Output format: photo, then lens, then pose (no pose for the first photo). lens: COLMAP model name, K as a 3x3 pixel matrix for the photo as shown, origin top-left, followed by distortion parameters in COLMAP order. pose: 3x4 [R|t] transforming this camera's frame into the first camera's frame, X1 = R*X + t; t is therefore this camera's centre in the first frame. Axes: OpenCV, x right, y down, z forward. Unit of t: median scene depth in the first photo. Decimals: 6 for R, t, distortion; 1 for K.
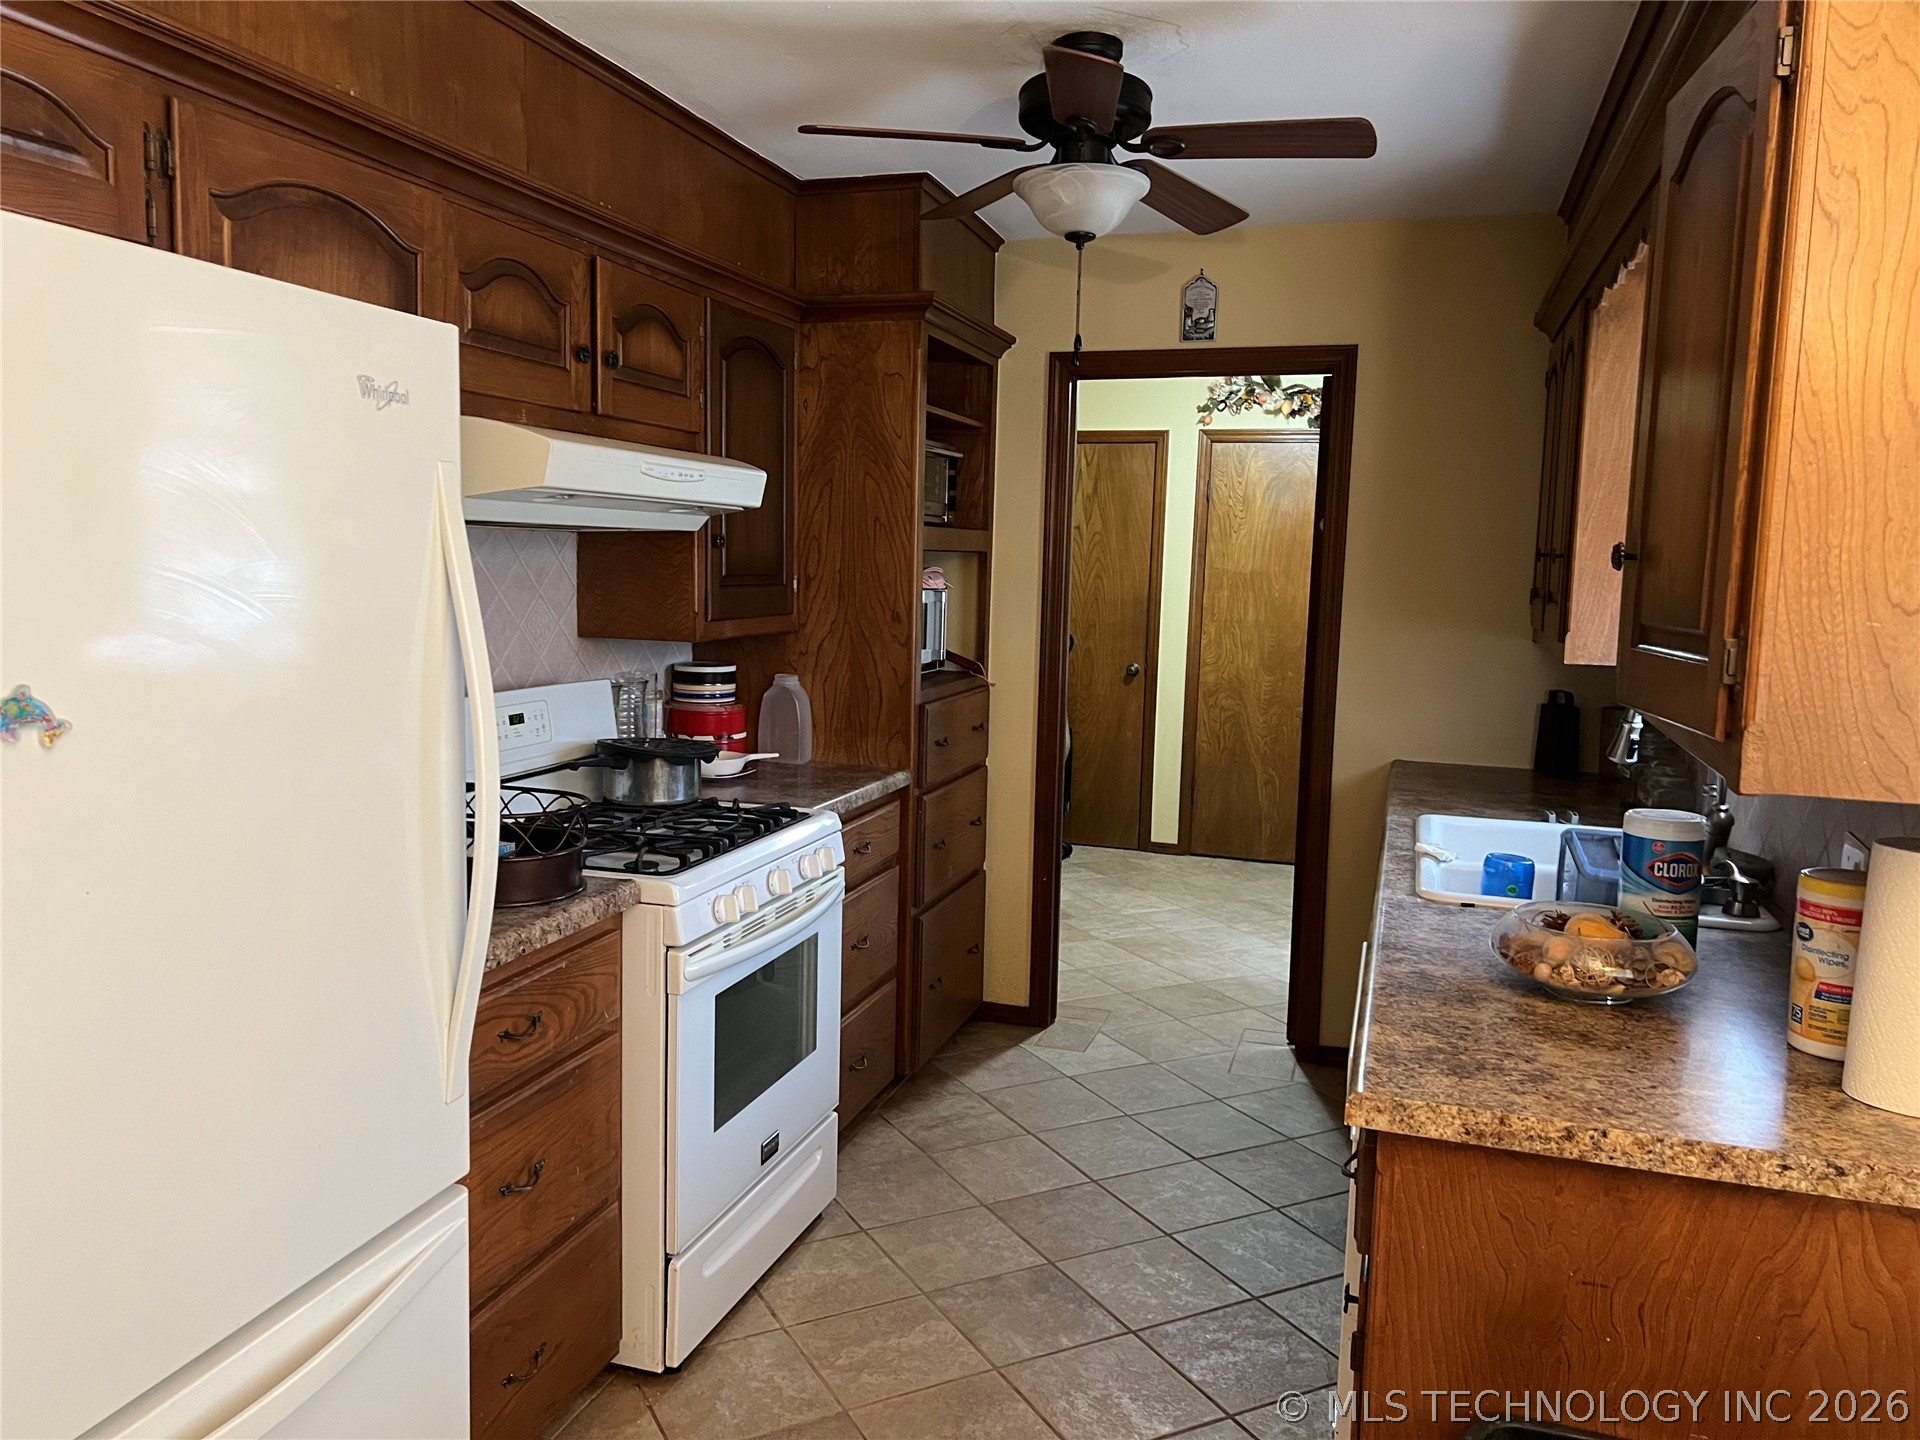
lens RADIAL K [[1444.6, 0, 949.8], [0, 1444.6, 708.7], [0, 0, 1]] dist [0.056724, -0.070414]
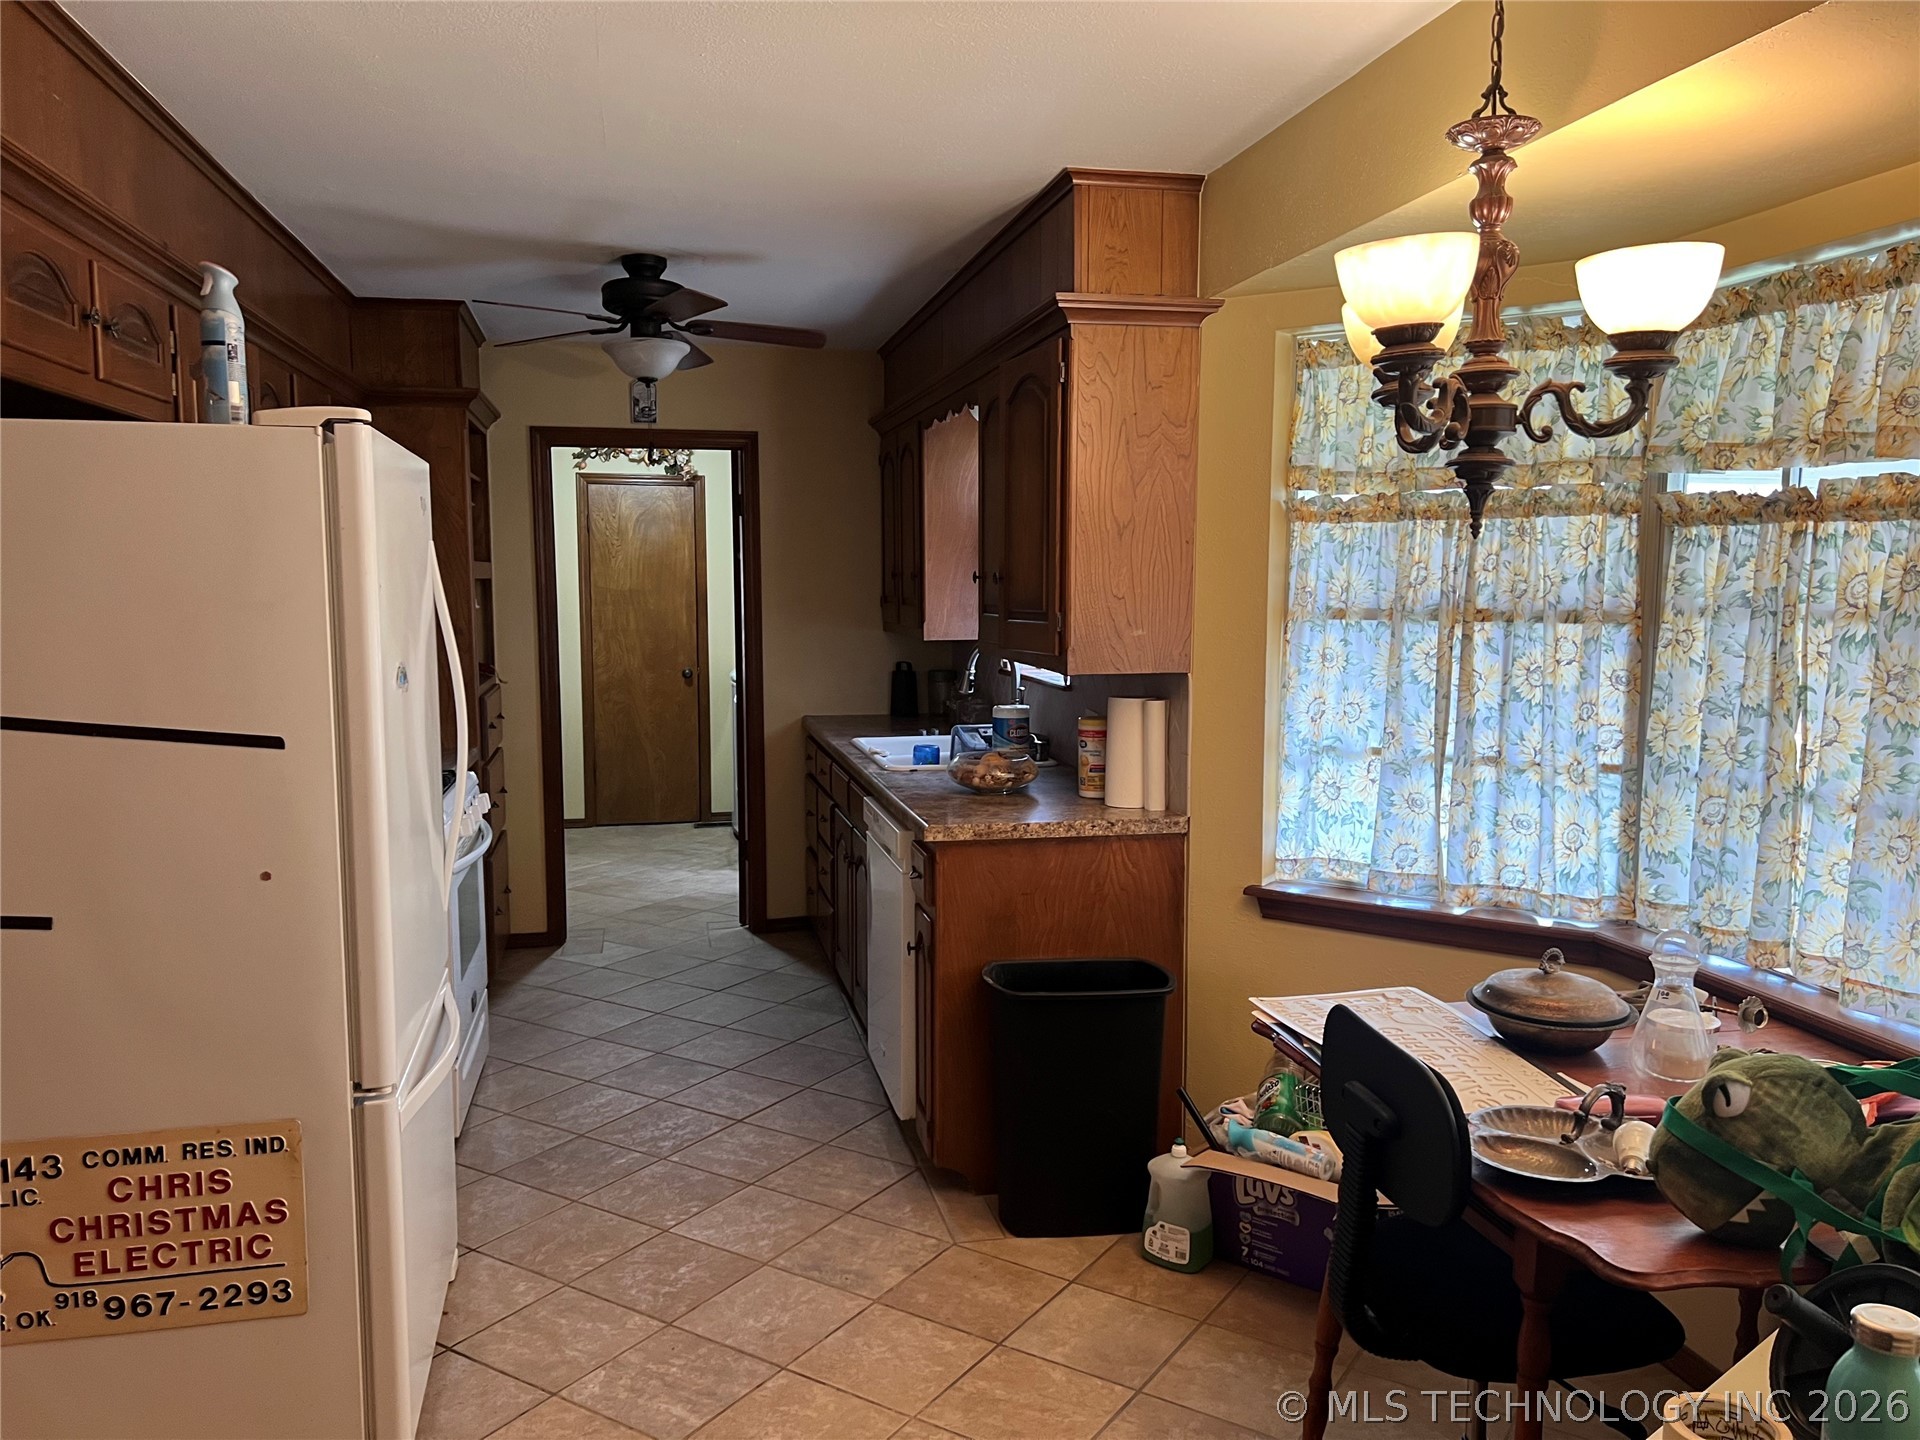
lens RADIAL K [[1435.2, 0, 960.0], [0, 1435.2, 726.9], [0, 0, 1]] dist [0.081405, -0.001176]
pose [[0.866155, -0.079232, 0.493456, -0.306489], [0.077850, 0.996691, 0.023385, 0.027921], [-0.493676, 0.018161, 0.869456, -0.379432]]
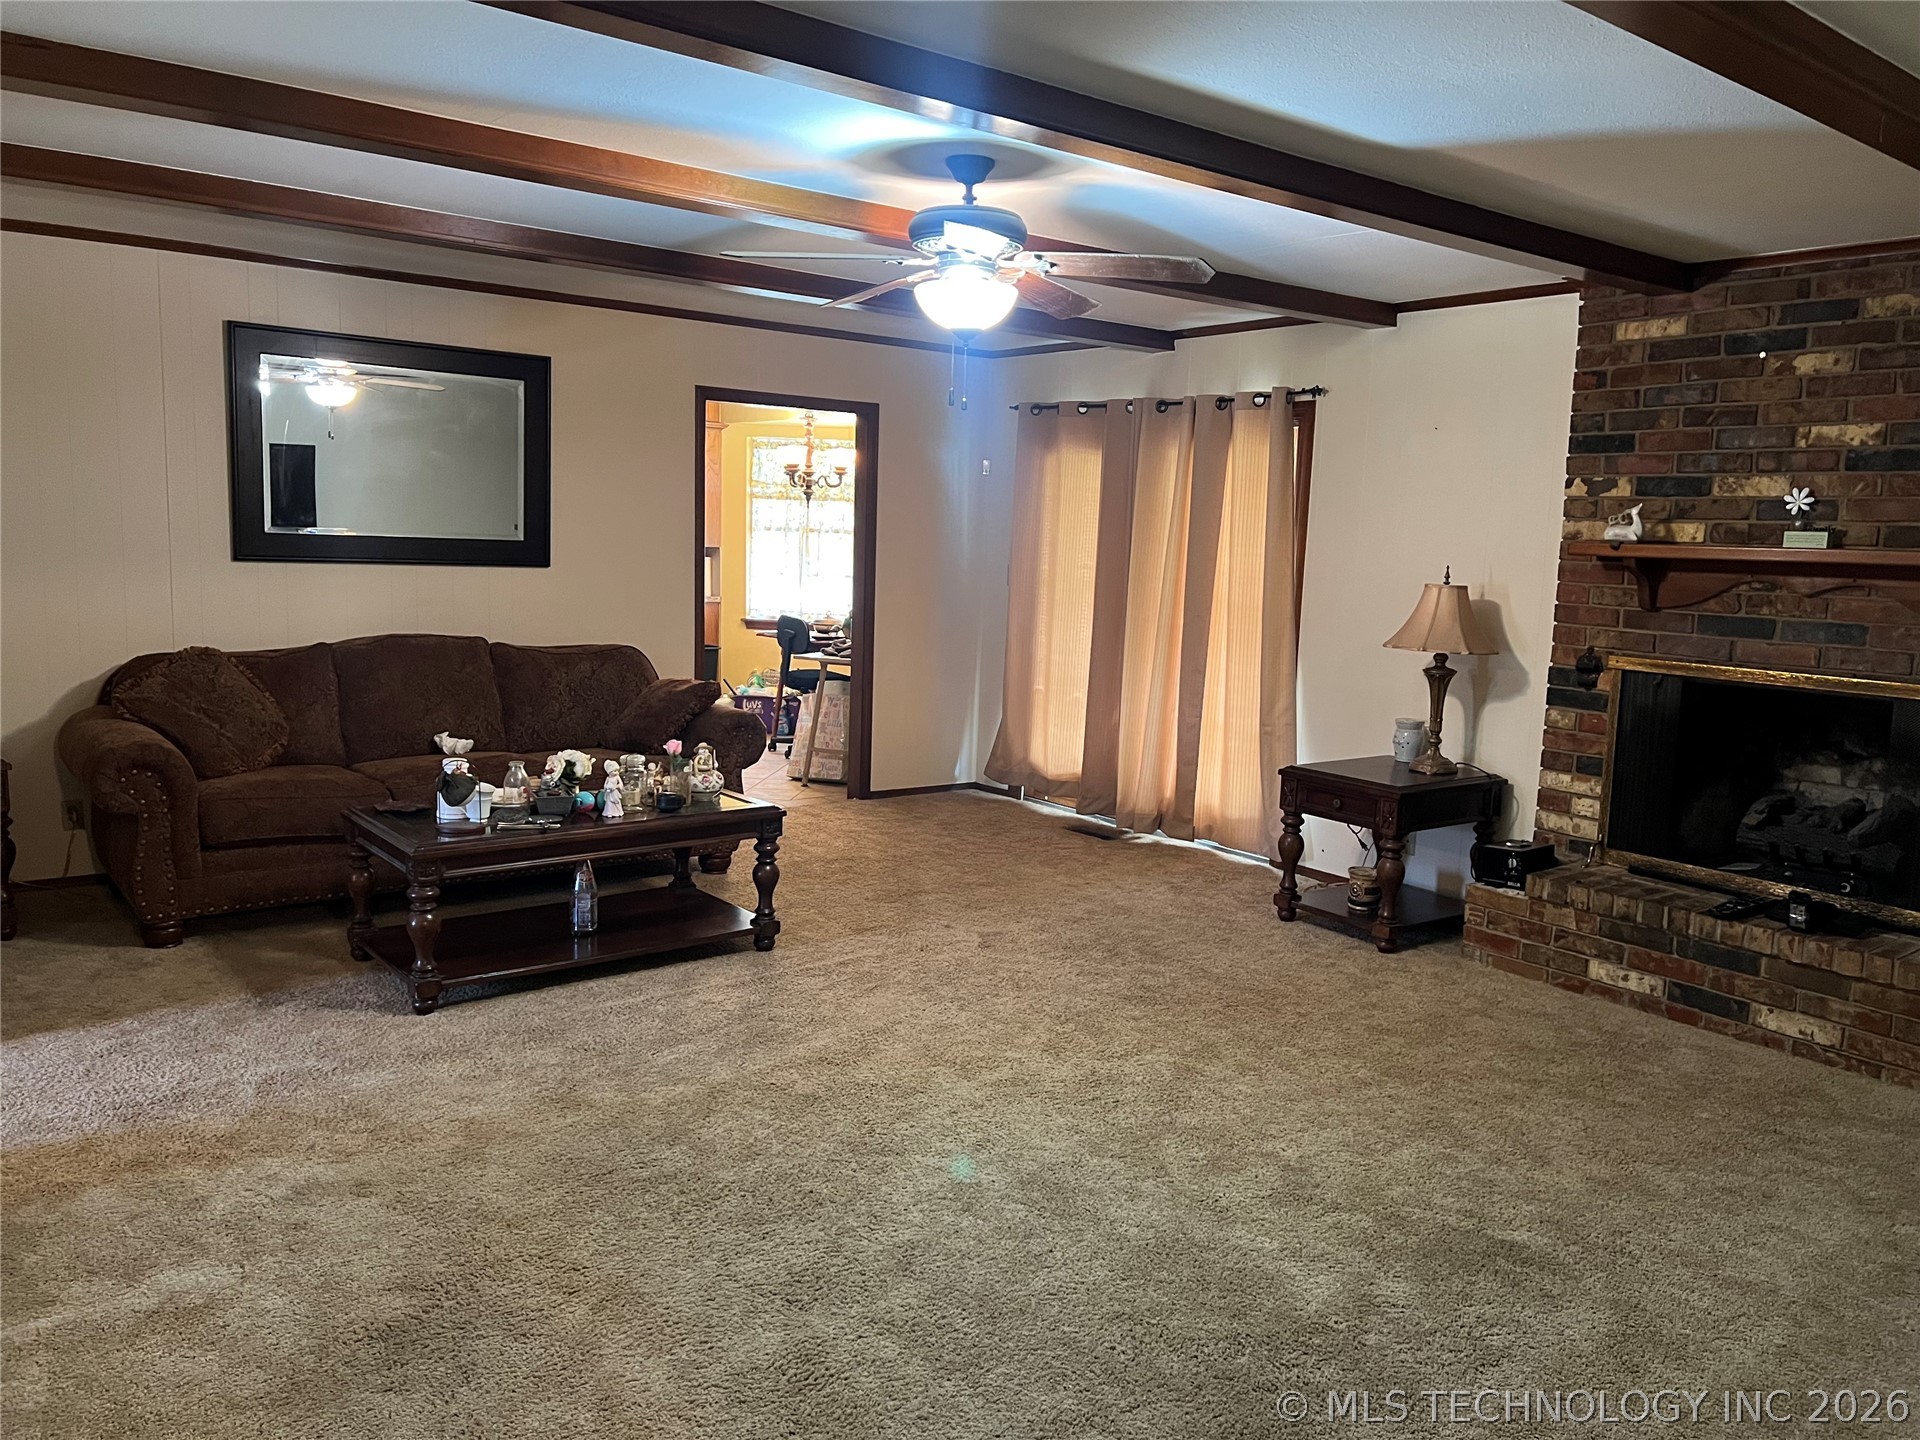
lens RADIAL K [[1444.6, 0, 974.4], [0, 1444.6, 715.5], [0, 0, 1]] dist [0.056724, -0.070414]
pose [[0.566092, -0.119379, 0.815652, -1.605140], [0.075395, 0.992809, 0.092981, 0.114891], [-0.820887, 0.008860, 0.571022, -1.508224]]
